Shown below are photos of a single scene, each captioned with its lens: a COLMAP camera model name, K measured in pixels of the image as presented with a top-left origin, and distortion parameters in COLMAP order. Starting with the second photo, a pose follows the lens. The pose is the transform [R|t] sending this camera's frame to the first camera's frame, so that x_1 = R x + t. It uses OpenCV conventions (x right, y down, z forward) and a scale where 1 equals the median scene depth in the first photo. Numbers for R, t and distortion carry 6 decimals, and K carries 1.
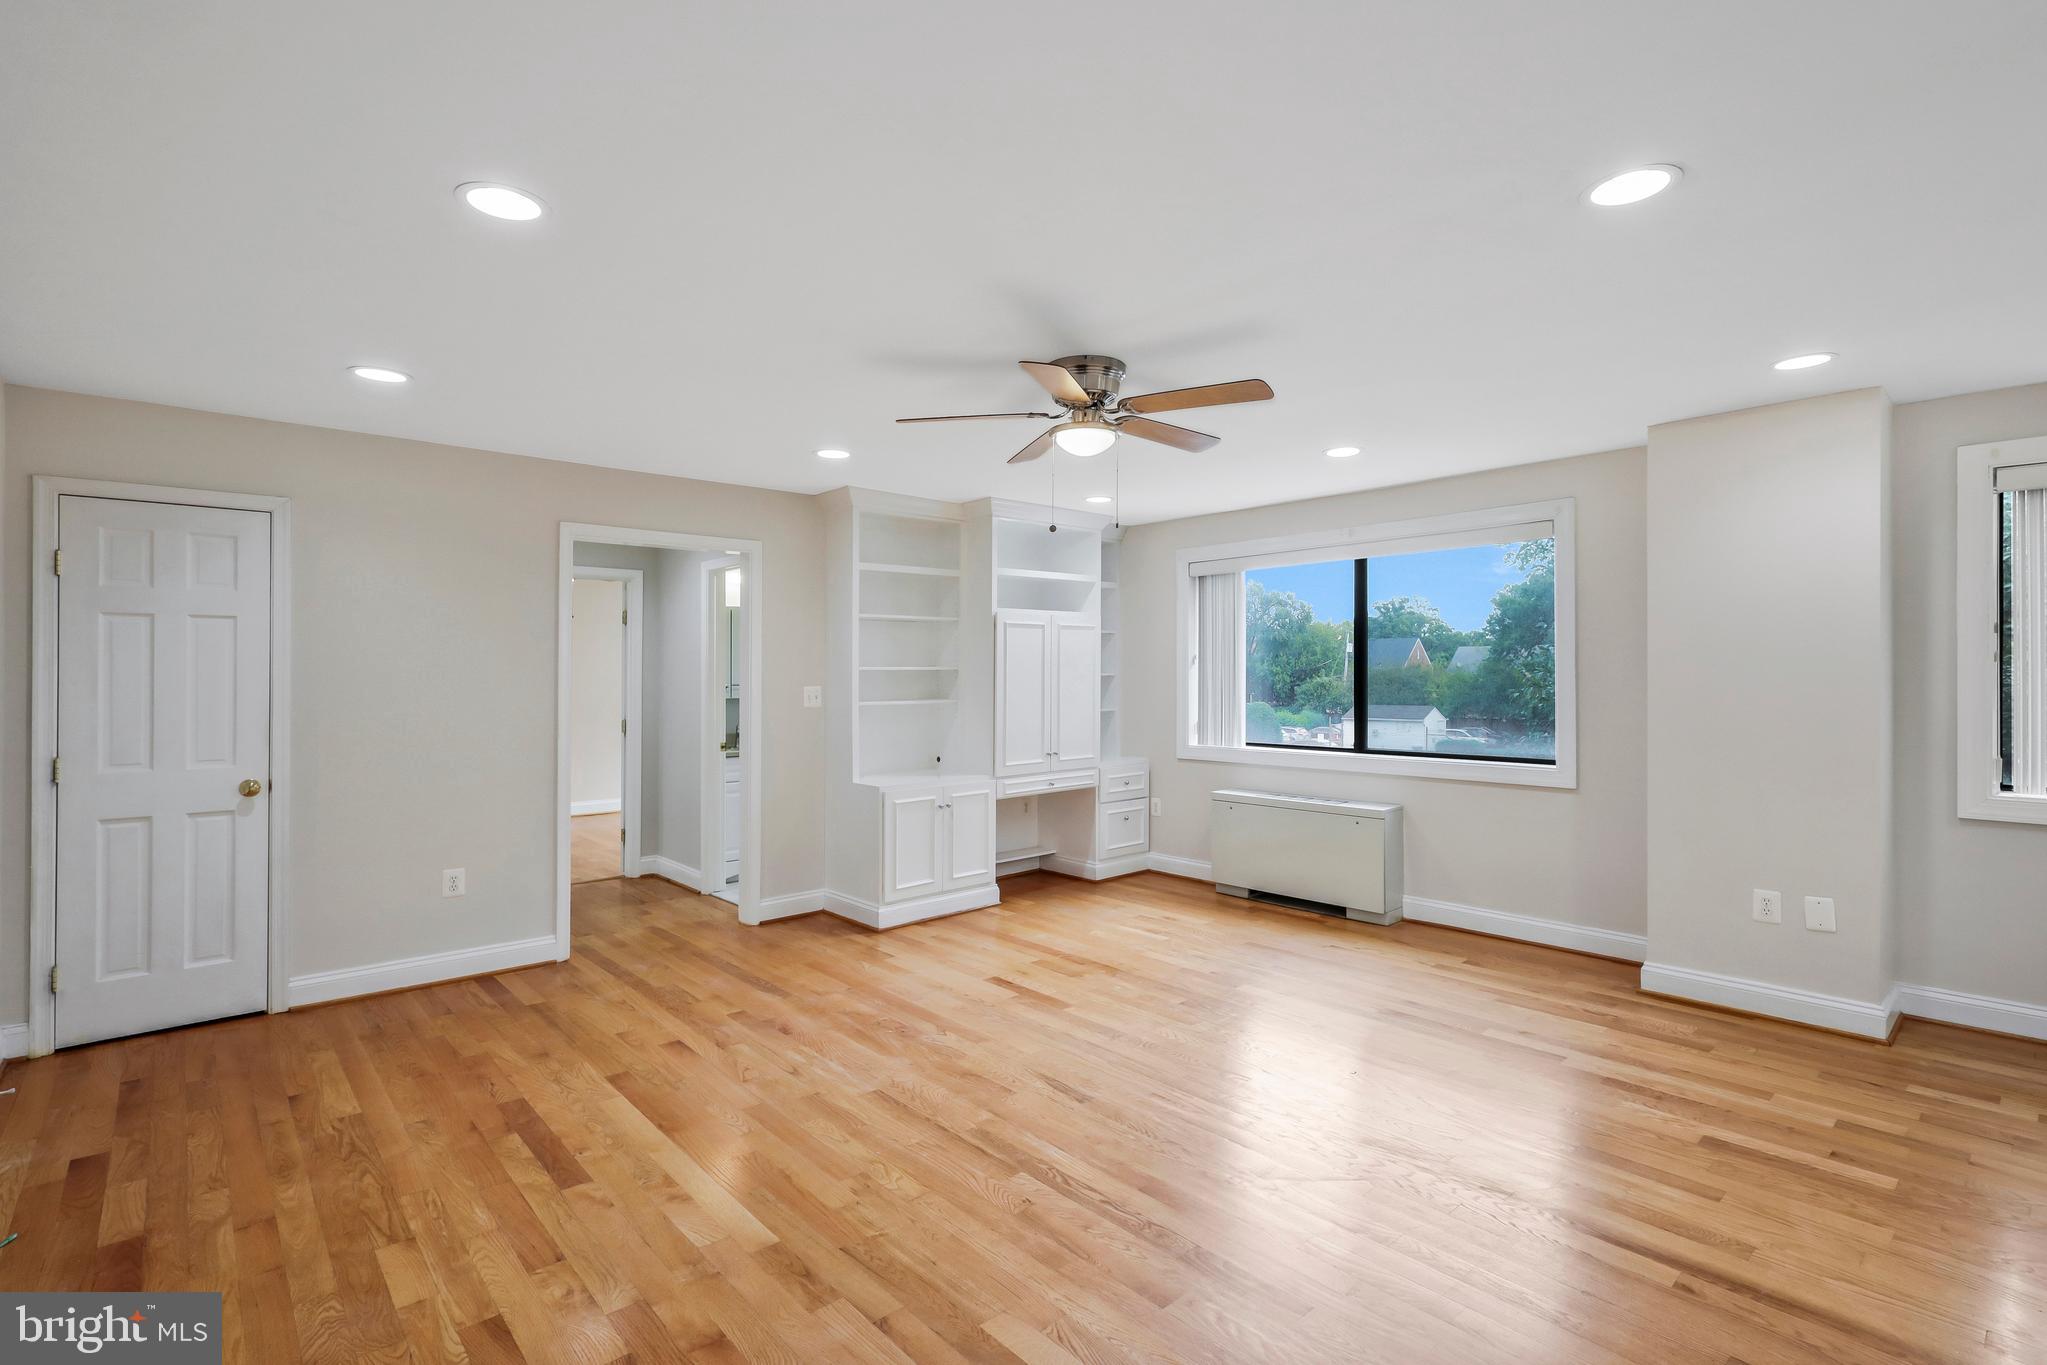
lens RADIAL K [[965.0, 0, 1015.0], [0, 965.0, 683.5], [0, 0, 1]] dist [0.001423, 0.000449]
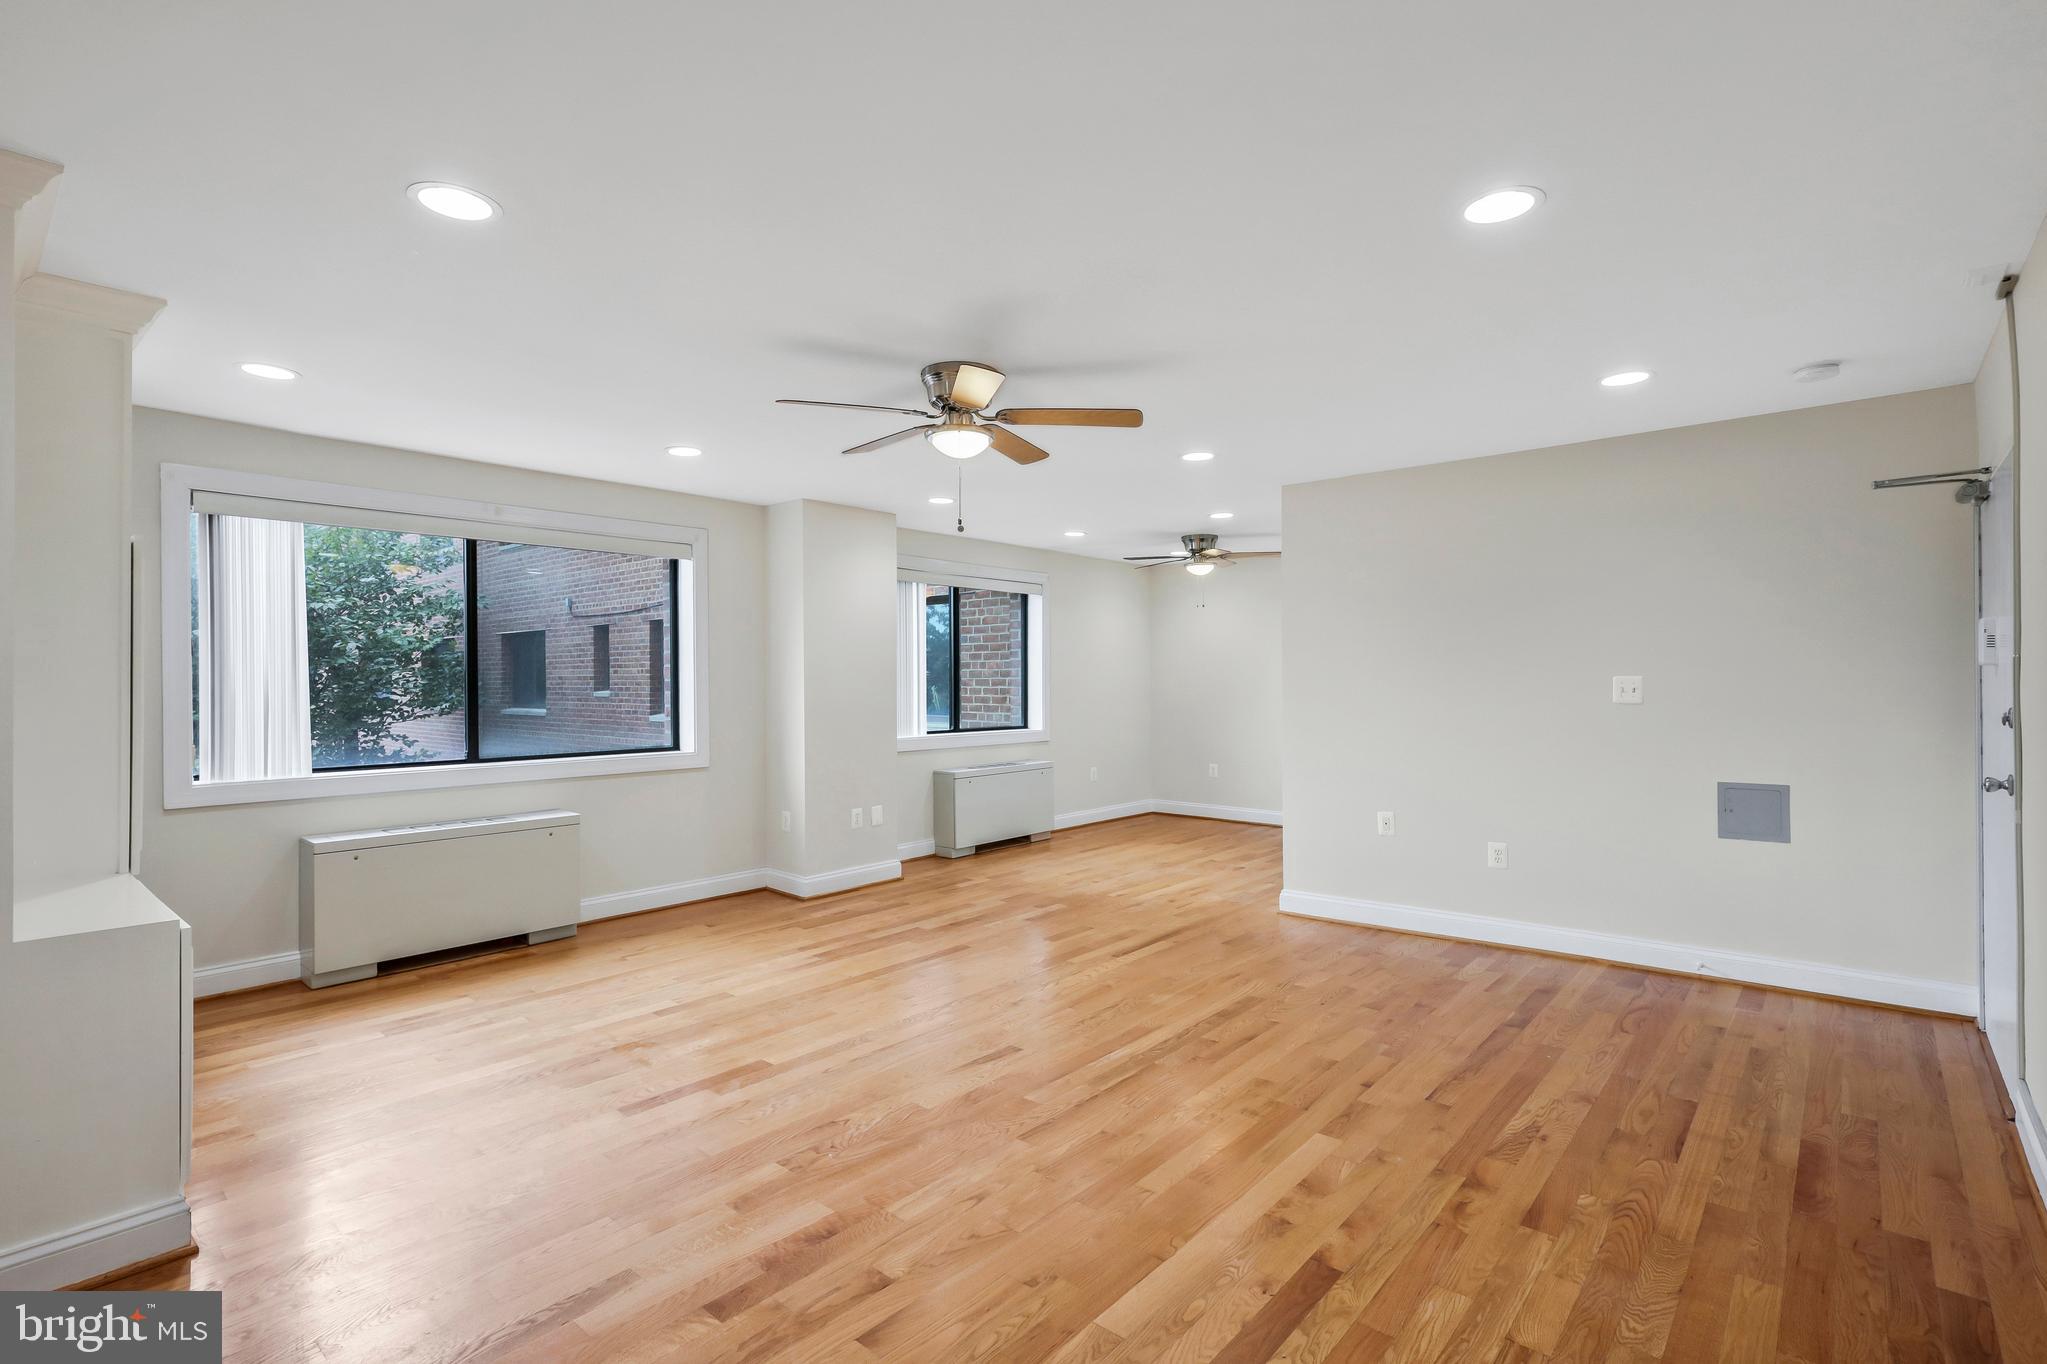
lens RADIAL K [[957.9, 0, 1031.6], [0, 957.9, 682.8], [0, 0, 1]] dist [0.000026, -0.000054]
pose [[-0.149135, 0.004658, 0.988806, -0.796253], [0.007202, 0.999967, -0.003625, 0.008648], [-0.988791, 0.006581, -0.149163, 0.881785]]
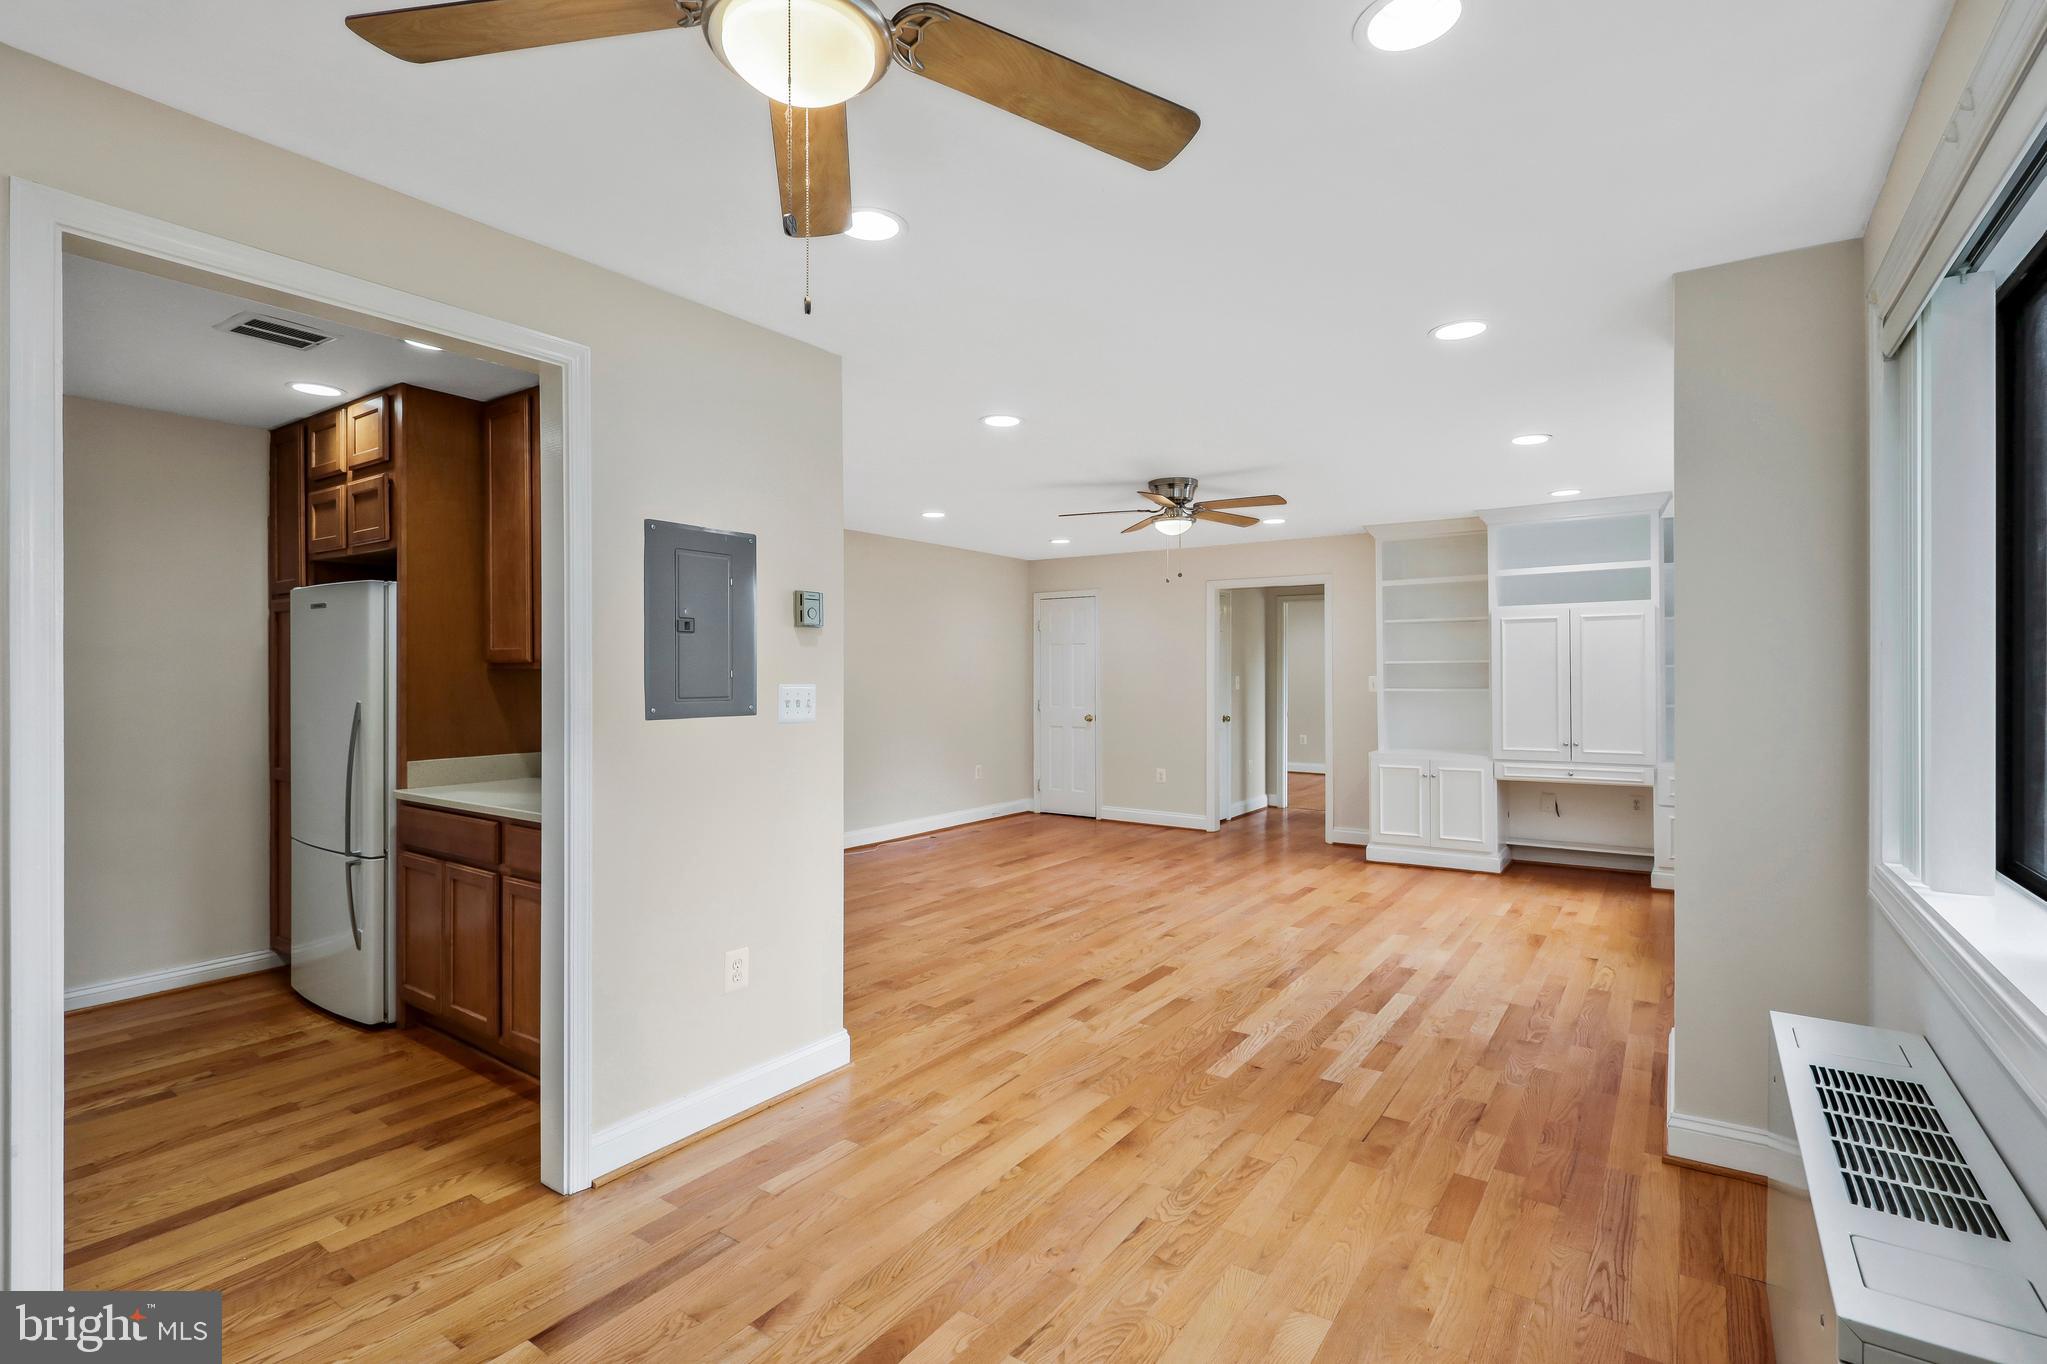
lens RADIAL K [[940.2, 0, 1017.0], [0, 940.2, 678.7], [0, 0, 1]] dist [0.001462, -0.000150]
pose [[0.238871, 0.008900, -0.971010, 1.280662], [-0.004626, 0.999957, 0.008028, -0.003368], [0.971040, 0.002575, 0.238902, 0.288253]]
